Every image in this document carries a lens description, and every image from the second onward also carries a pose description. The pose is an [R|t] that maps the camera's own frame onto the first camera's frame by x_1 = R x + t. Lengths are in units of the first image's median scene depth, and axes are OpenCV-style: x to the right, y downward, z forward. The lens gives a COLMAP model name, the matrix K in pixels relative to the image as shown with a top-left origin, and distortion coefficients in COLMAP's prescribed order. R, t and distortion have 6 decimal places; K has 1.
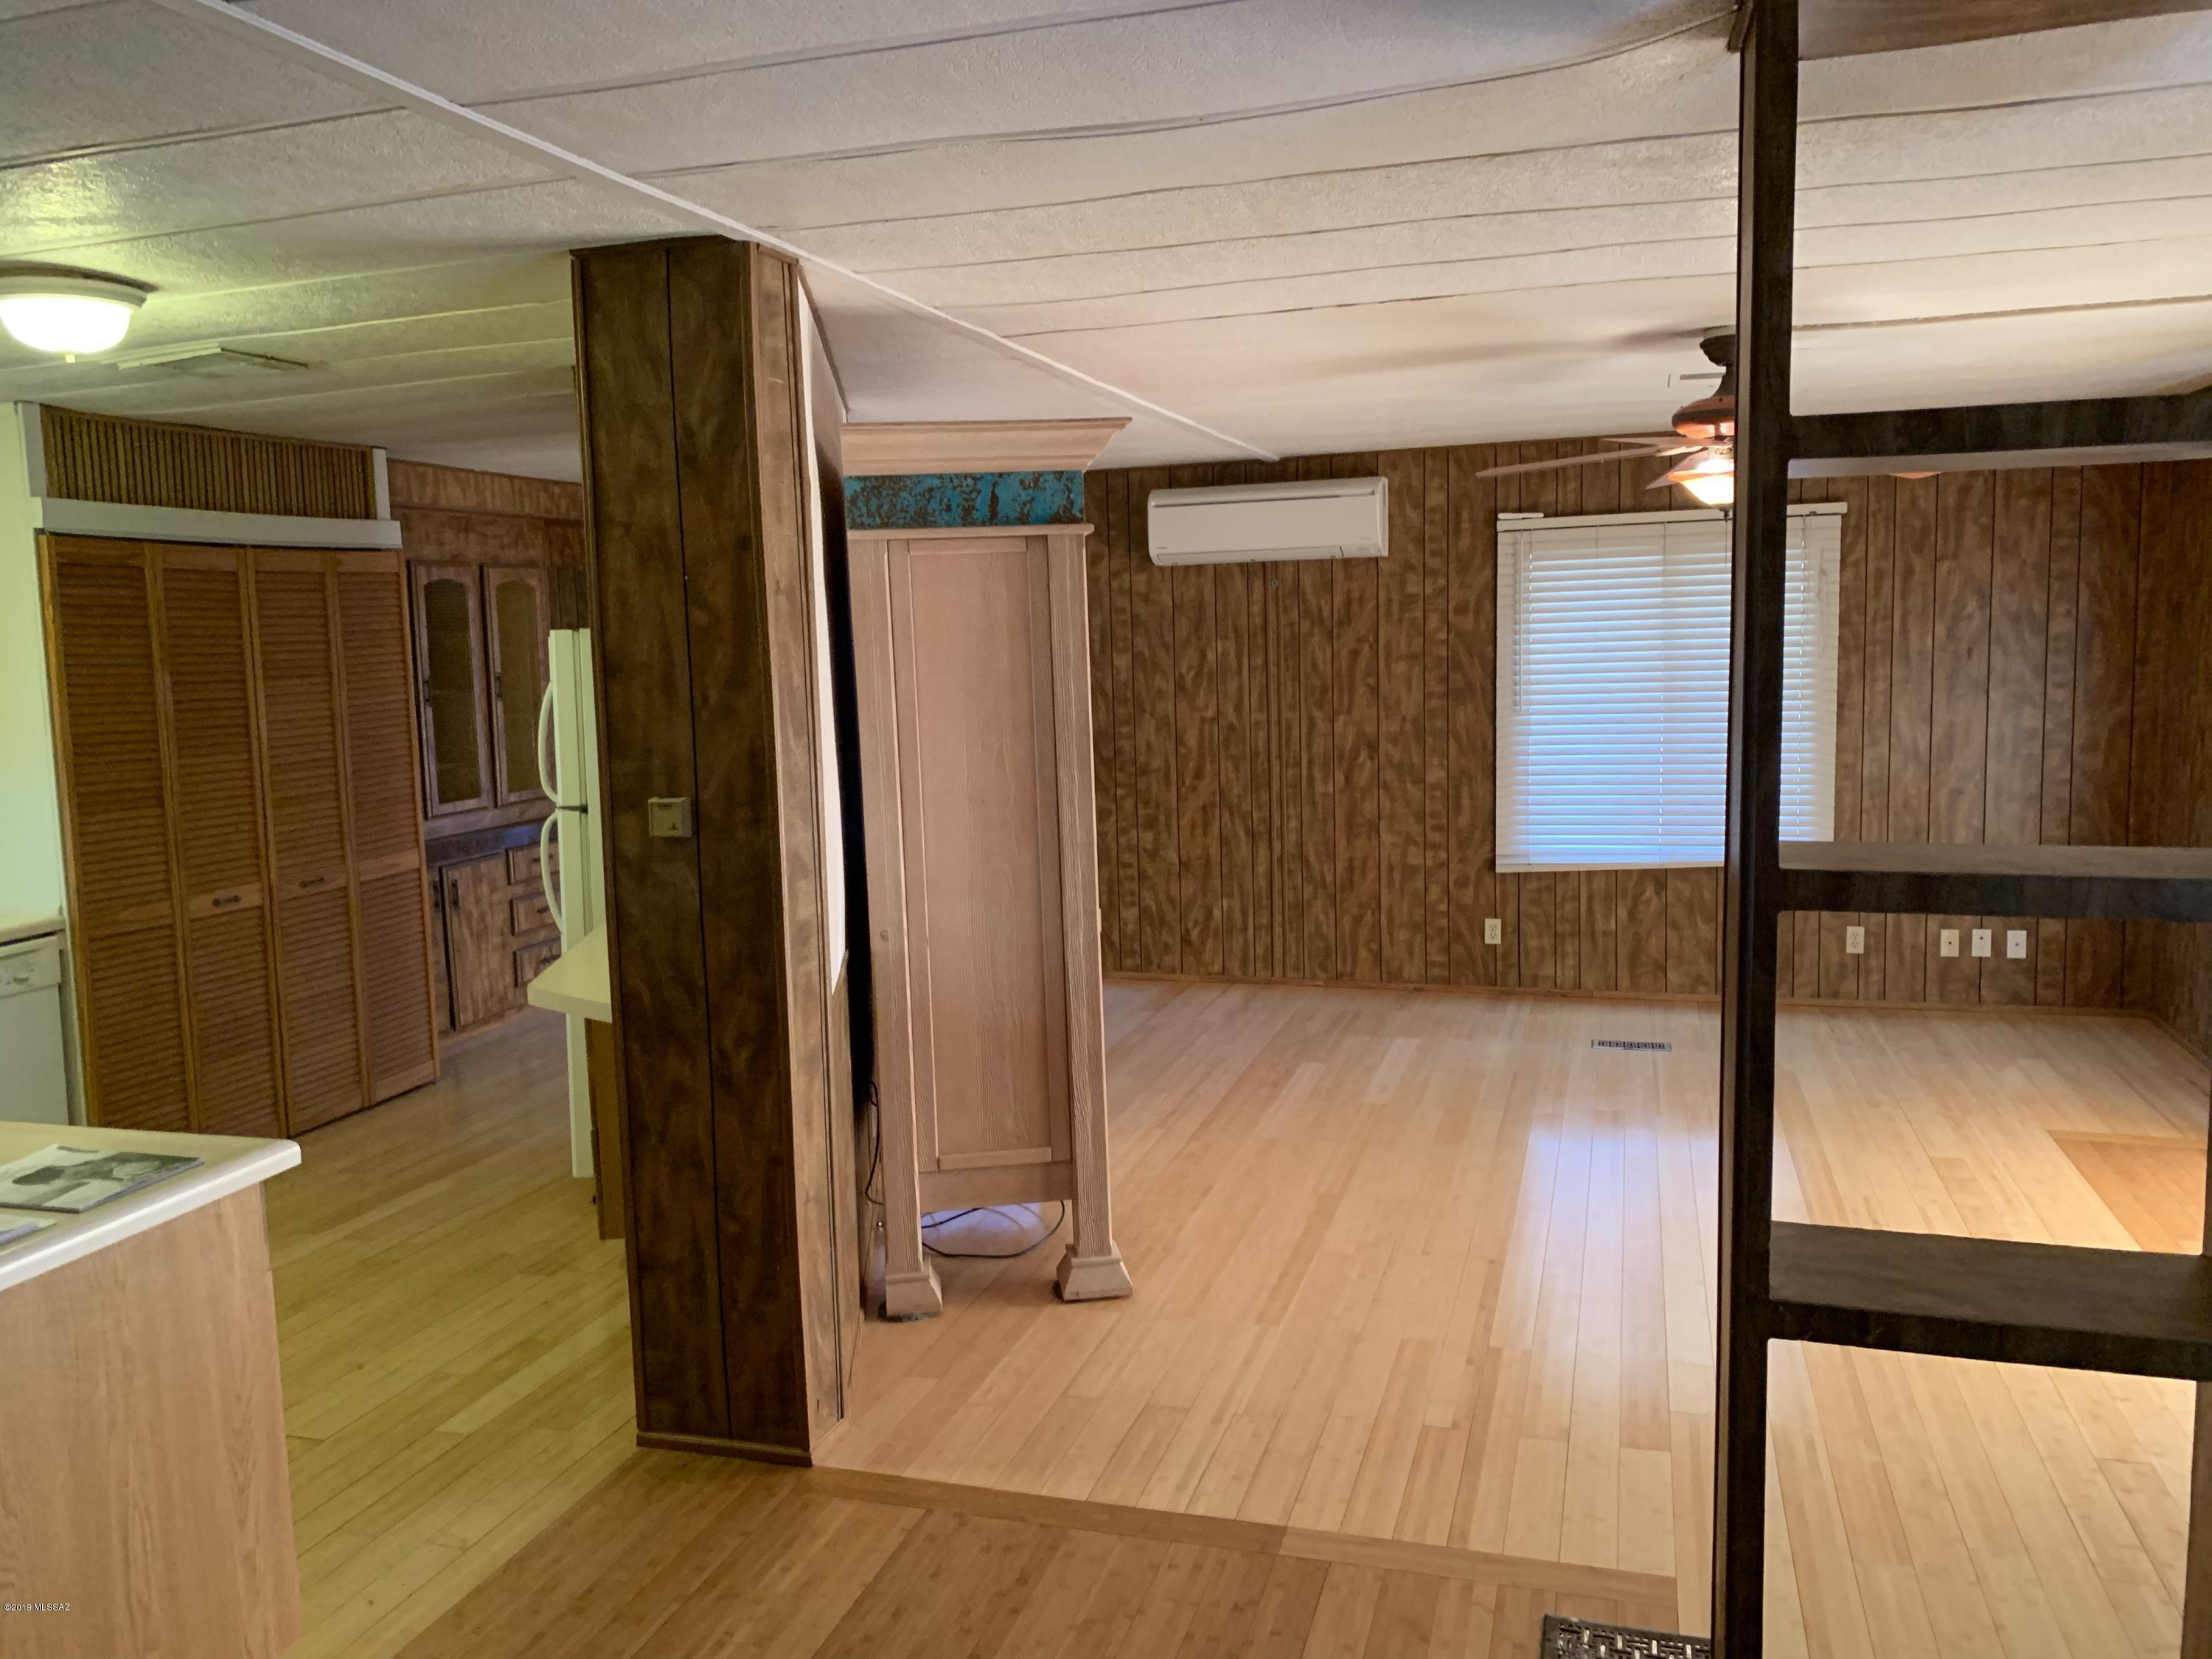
lens RADIAL K [[1649.0, 0, 1090.6], [0, 1649.0, 802.6], [0, 0, 1]] dist [0.047936, -0.133490]
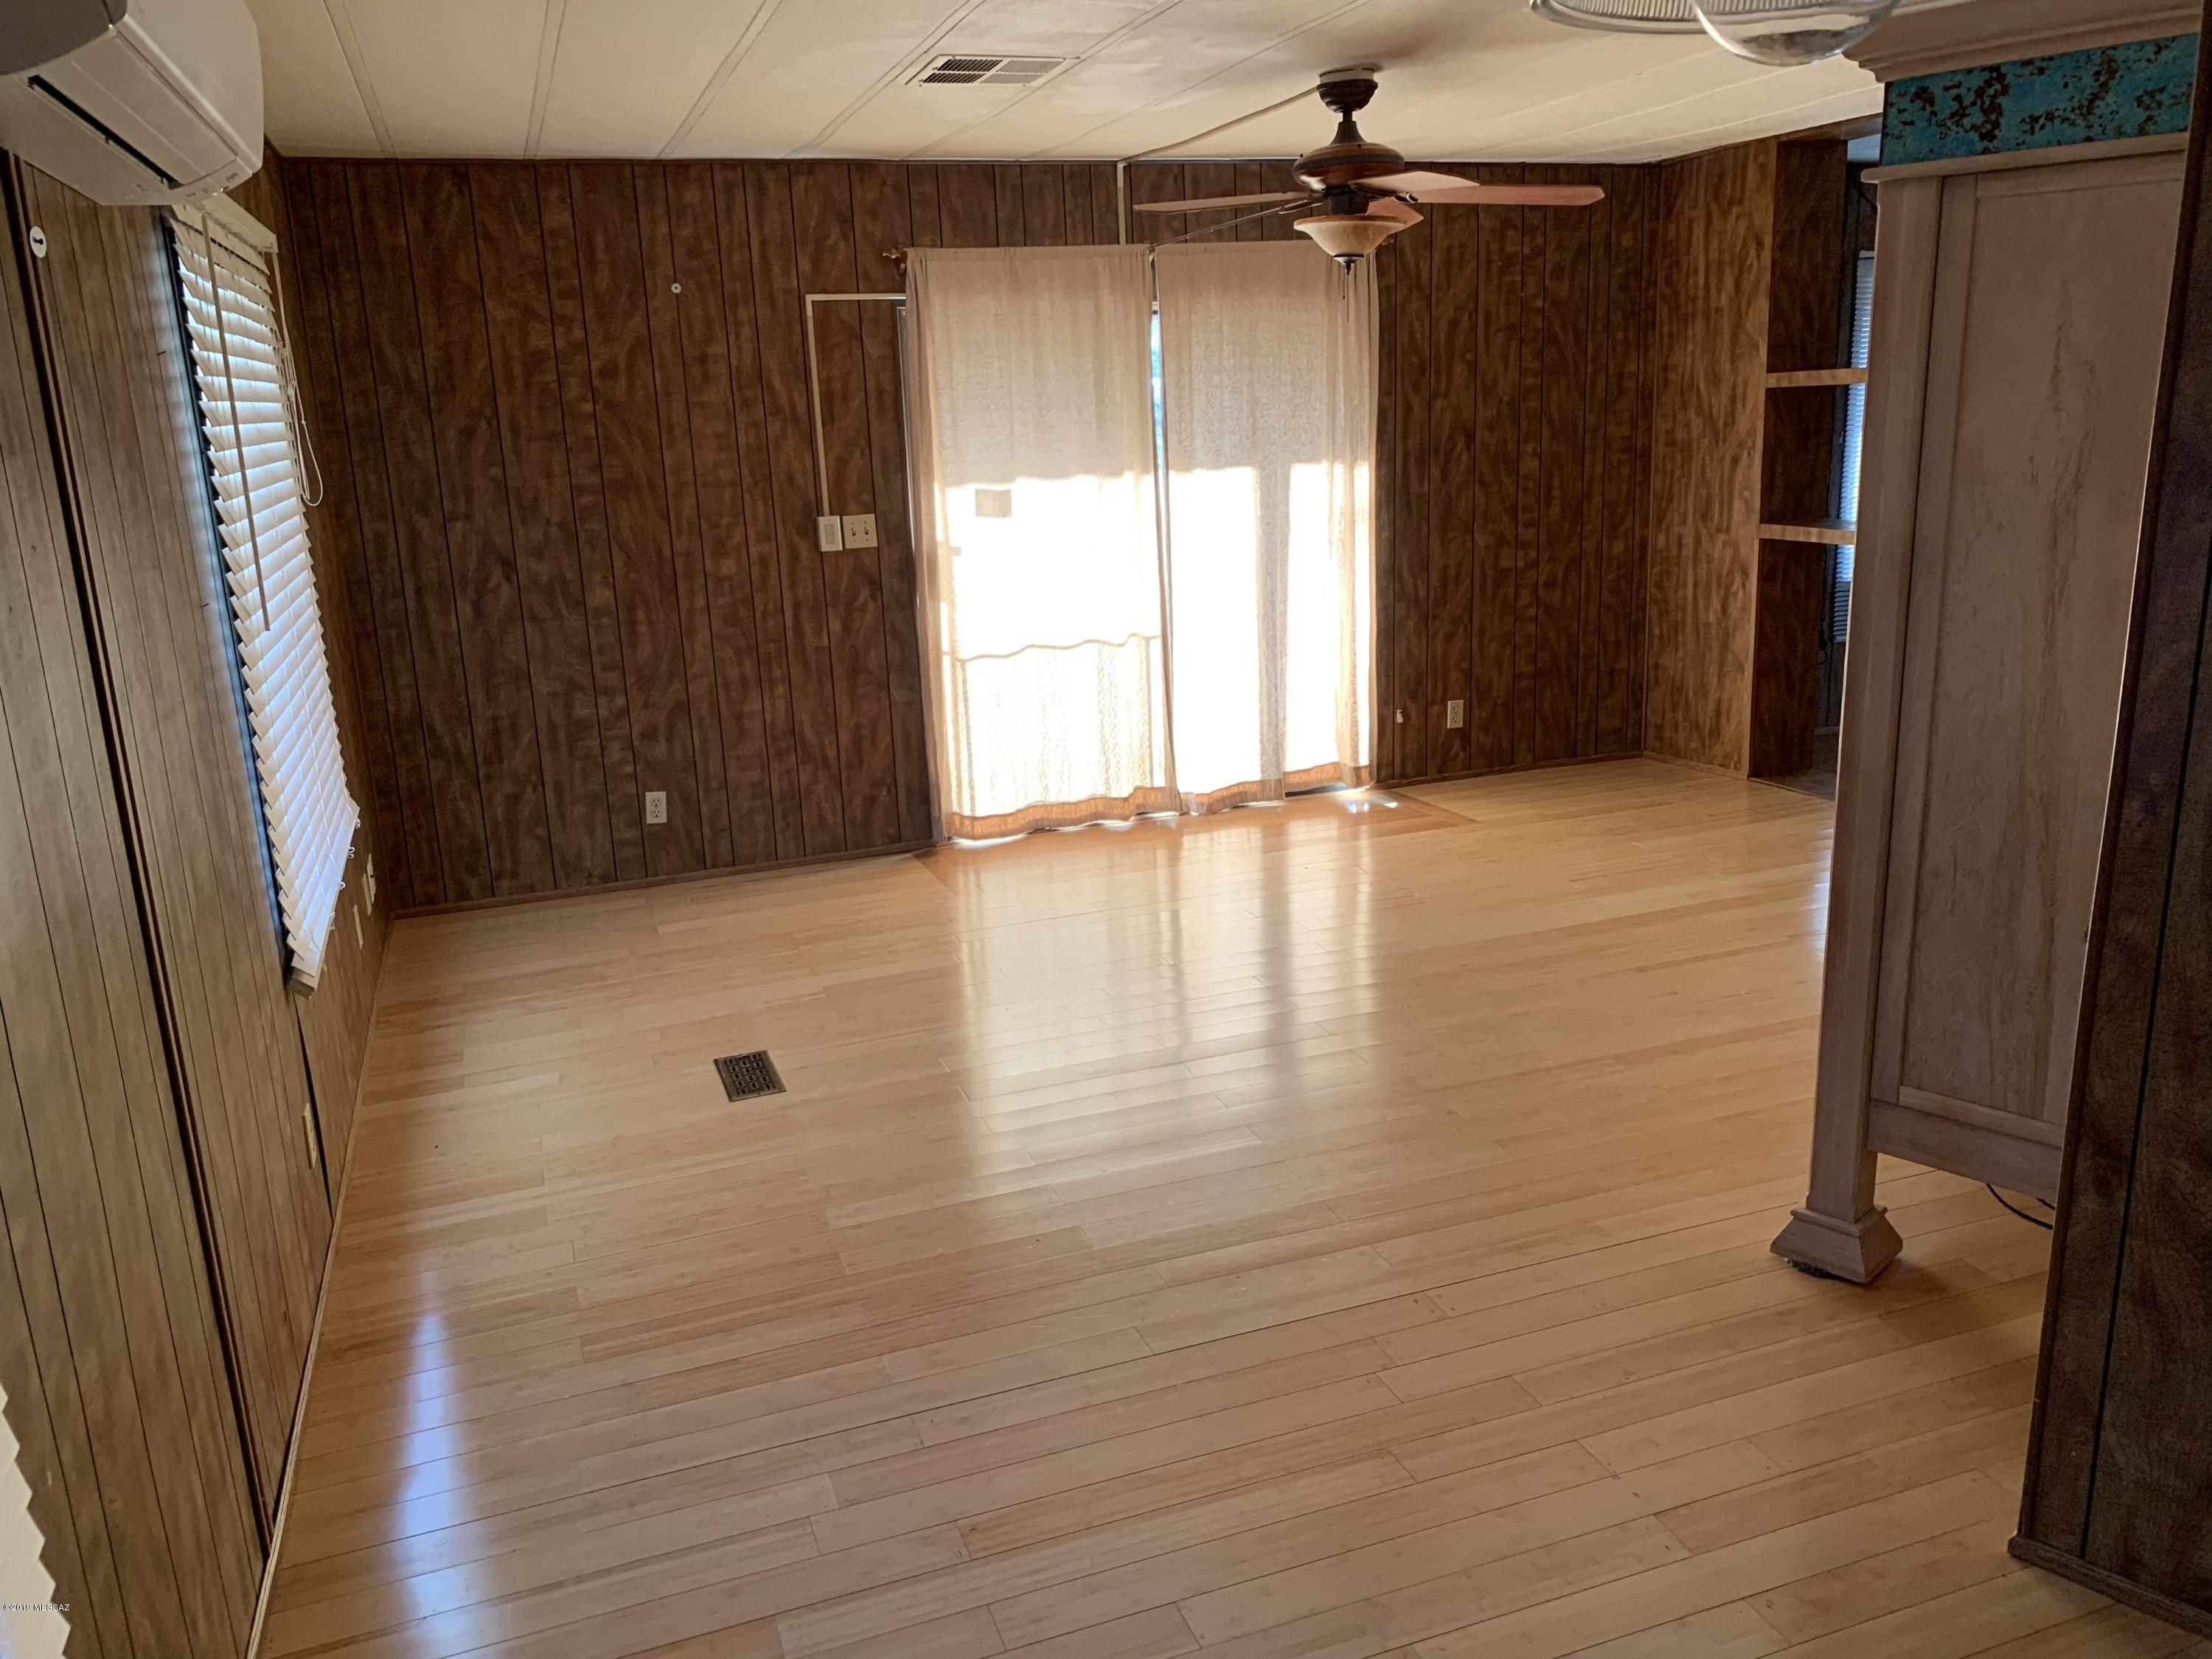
lens RADIAL K [[1660.1, 0, 1106.0], [0, 1660.1, 829.5], [0, 0, 1]] dist [0.031919, -0.138584]
pose [[-0.614864, -0.142475, 0.775657, -0.212304], [0.137832, 0.948993, 0.283574, -0.093663], [-0.776495, 0.281270, -0.563864, 1.055090]]
